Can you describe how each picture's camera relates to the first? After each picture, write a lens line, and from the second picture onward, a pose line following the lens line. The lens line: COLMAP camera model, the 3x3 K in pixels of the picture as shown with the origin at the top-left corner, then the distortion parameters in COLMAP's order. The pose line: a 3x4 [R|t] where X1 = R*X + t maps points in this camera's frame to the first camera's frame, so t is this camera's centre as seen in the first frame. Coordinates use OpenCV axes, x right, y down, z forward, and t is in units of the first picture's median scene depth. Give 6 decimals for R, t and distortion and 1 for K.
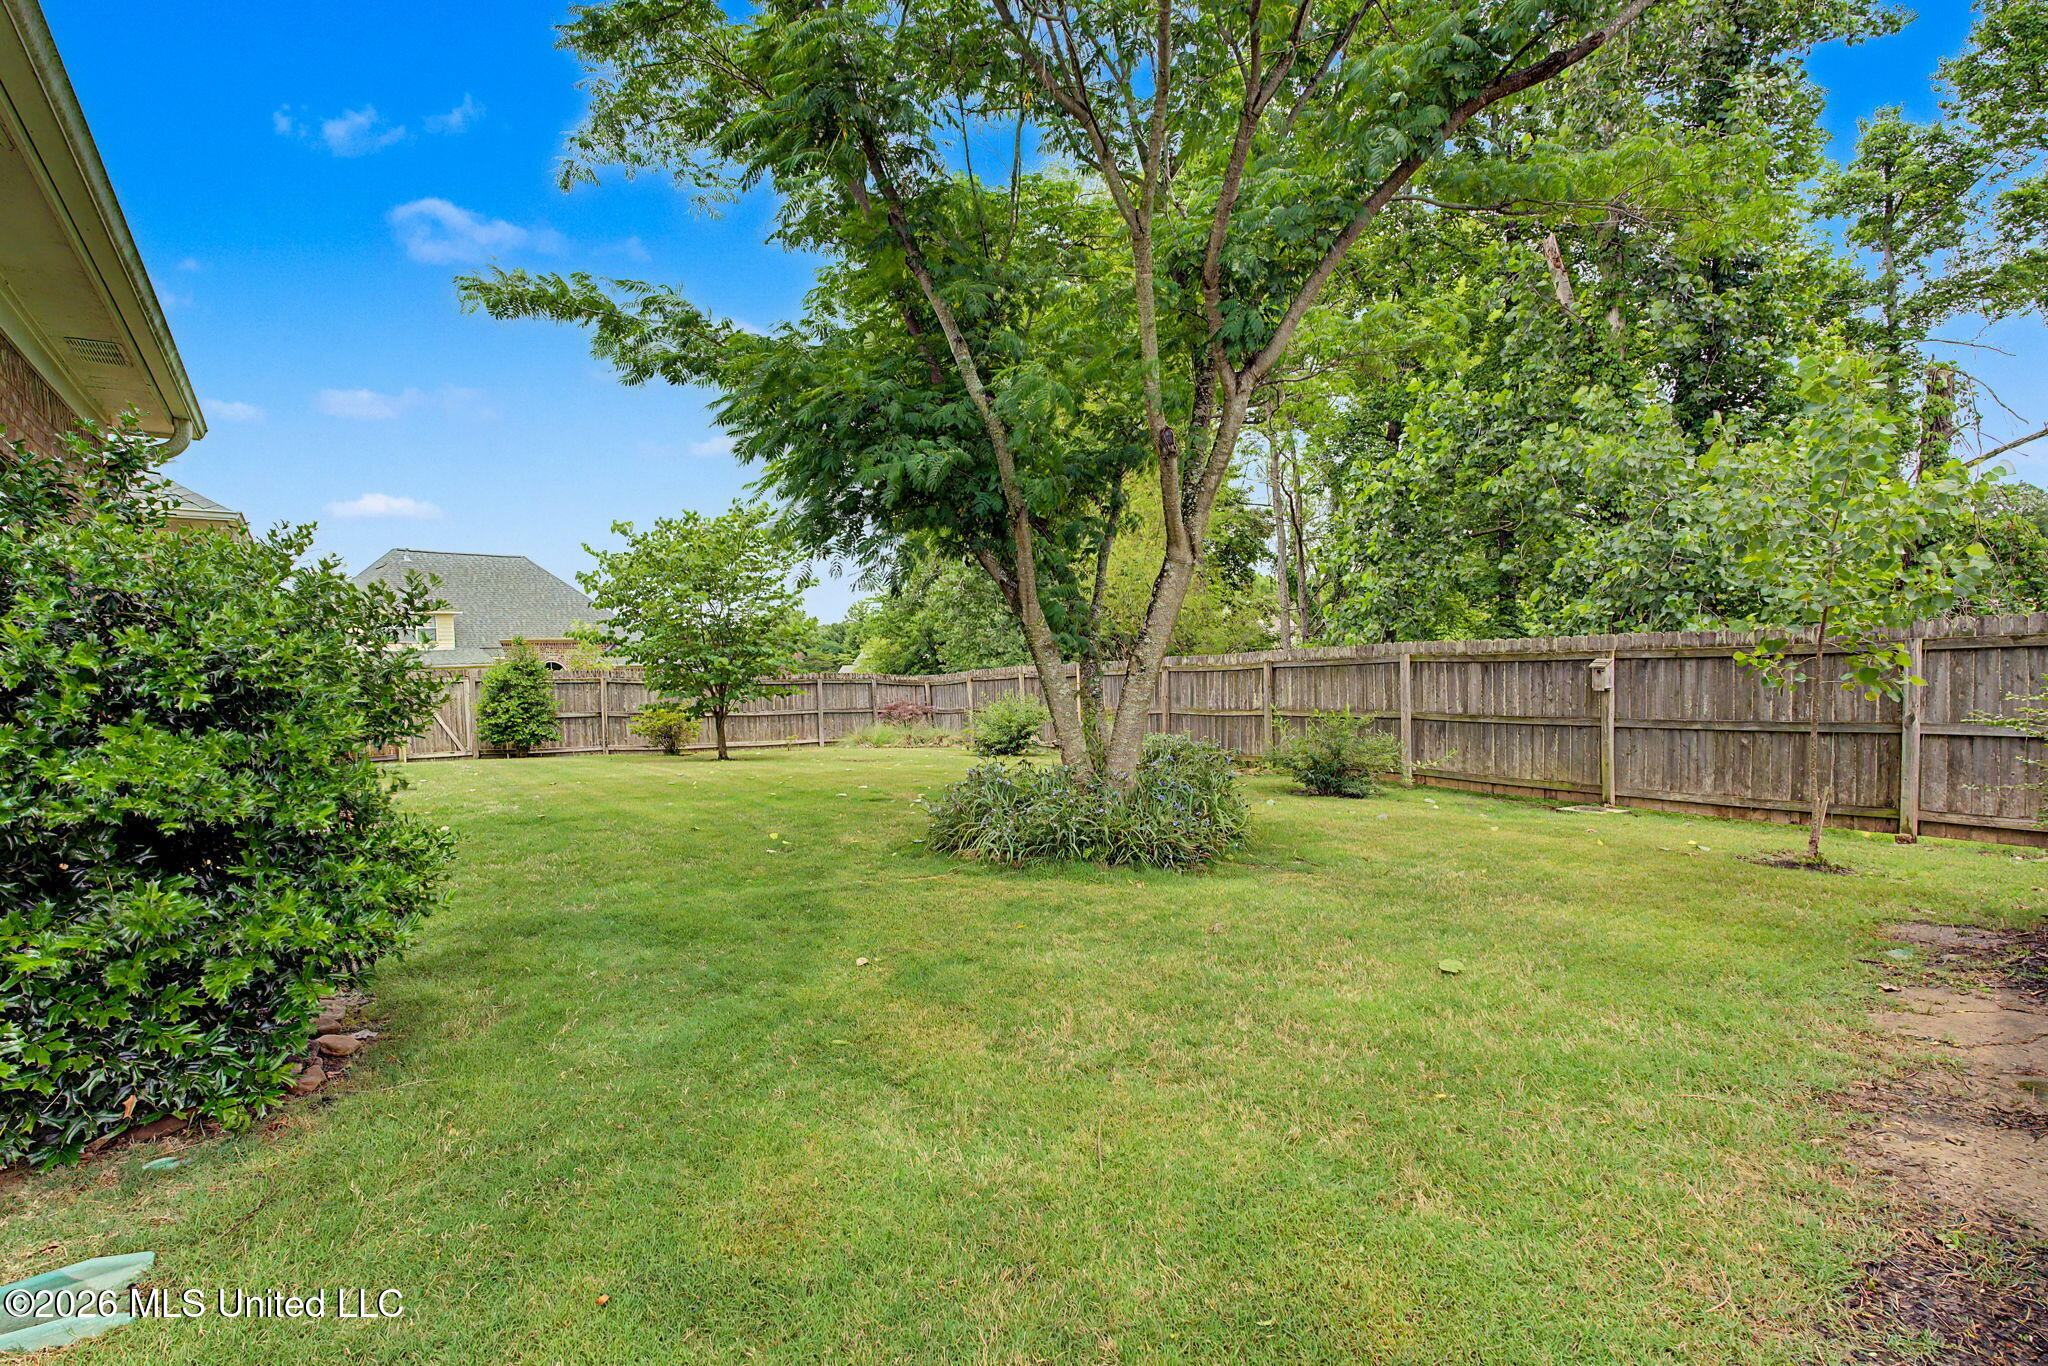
lens RADIAL K [[923.4, 0, 1005.3], [0, 923.4, 680.3], [0, 0, 1]] dist [-0.013997, 0.000766]
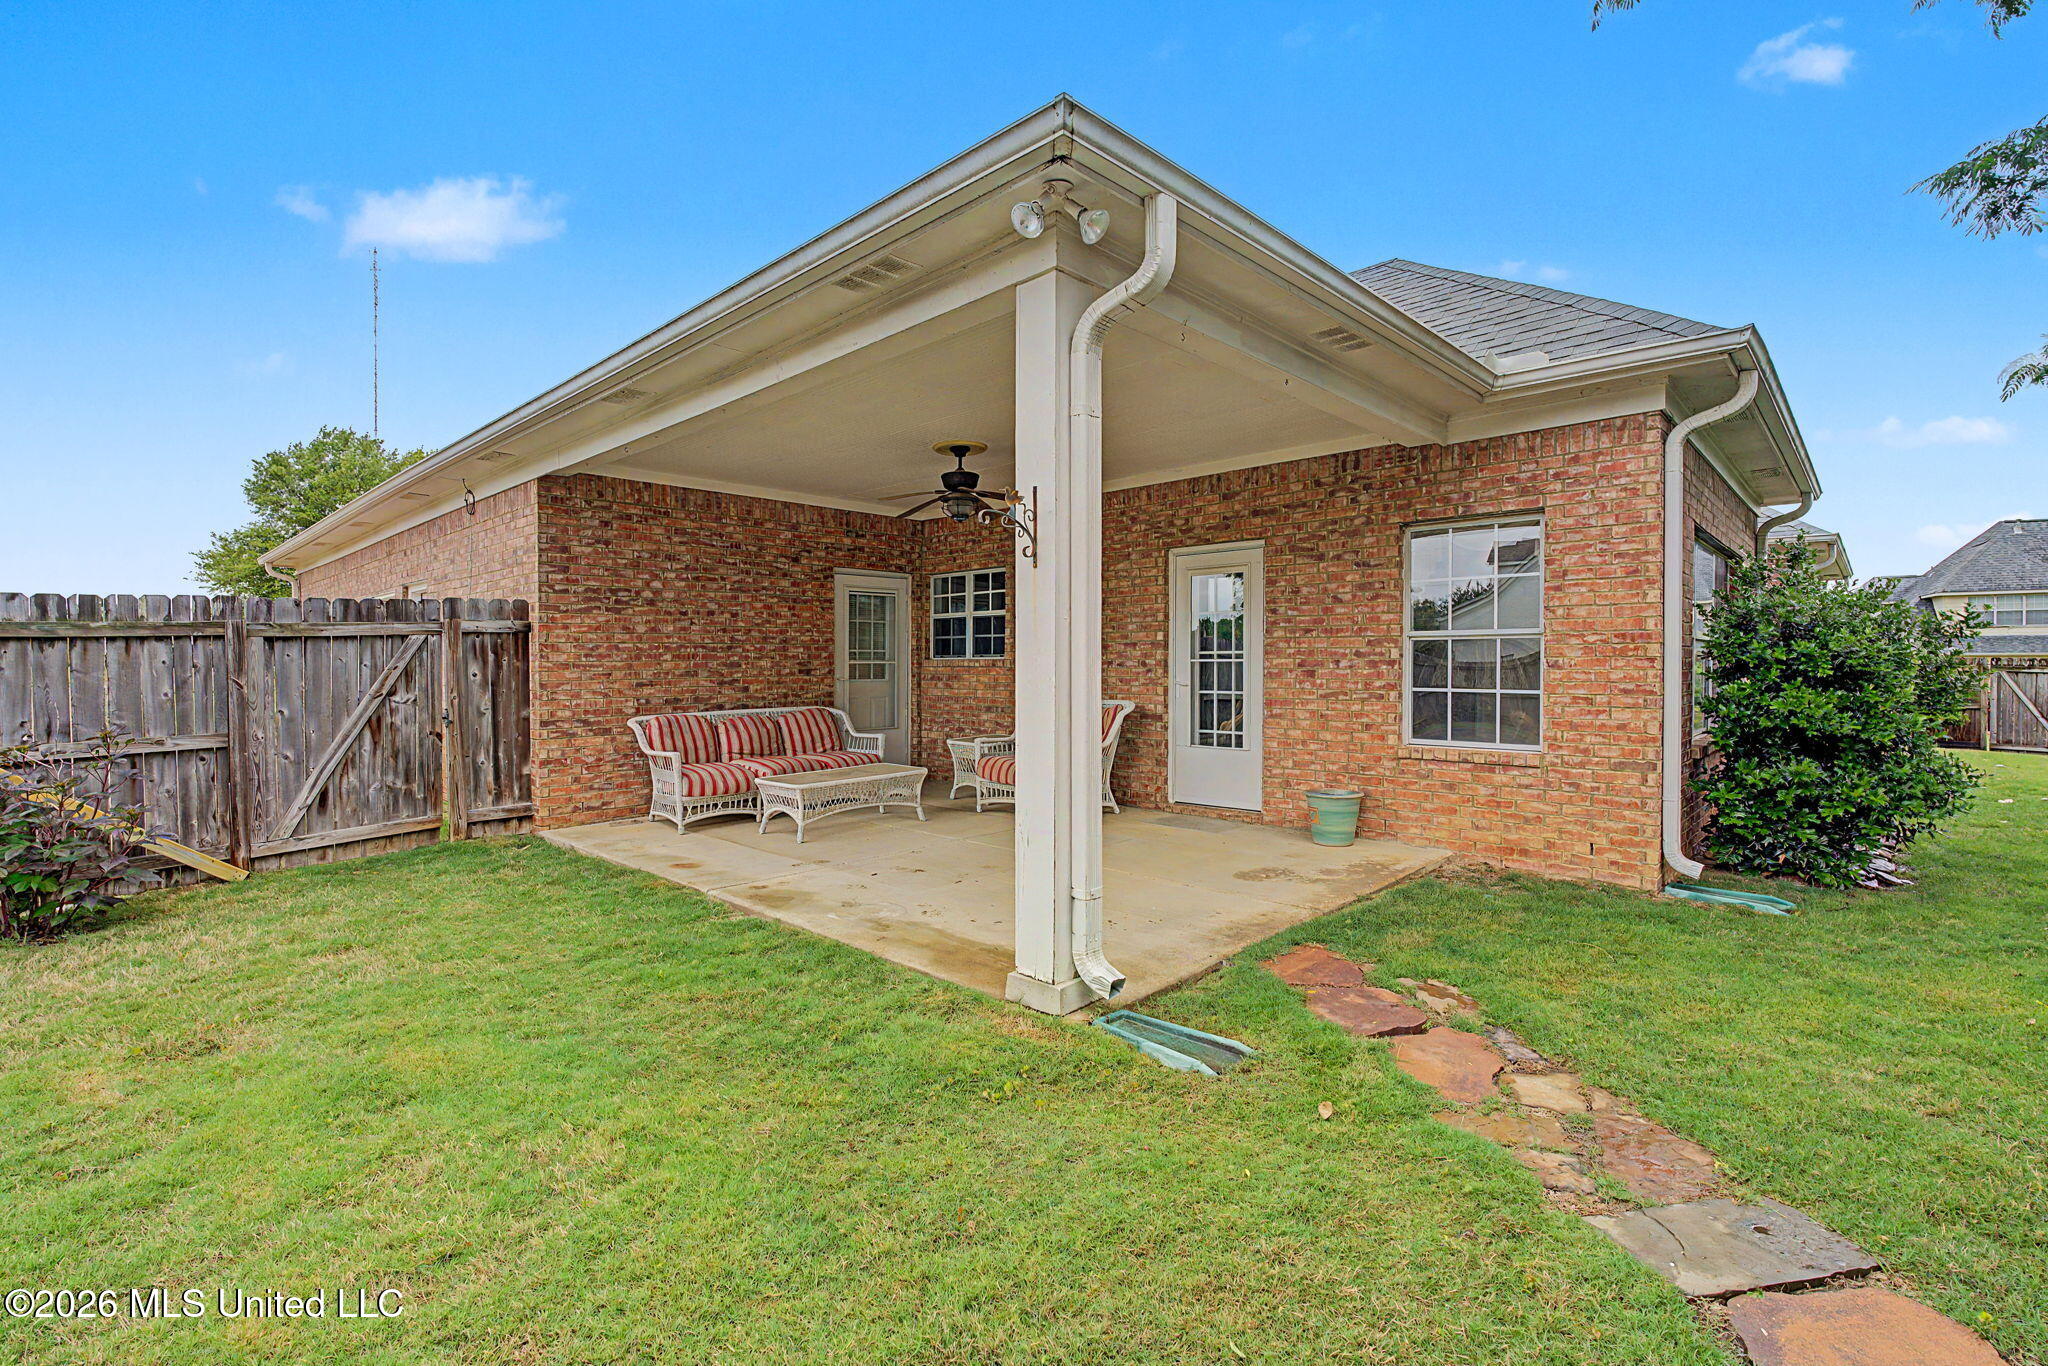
lens RADIAL K [[923.4, 0, 1044.5], [0, 923.4, 666.4], [0, 0, 1]] dist [-0.013997, 0.000766]
pose [[0.173212, 0.040577, -0.984048, 0.844814], [-0.037243, 0.998706, 0.034625, -0.002556], [0.984180, 0.030652, 0.174499, -1.102566]]
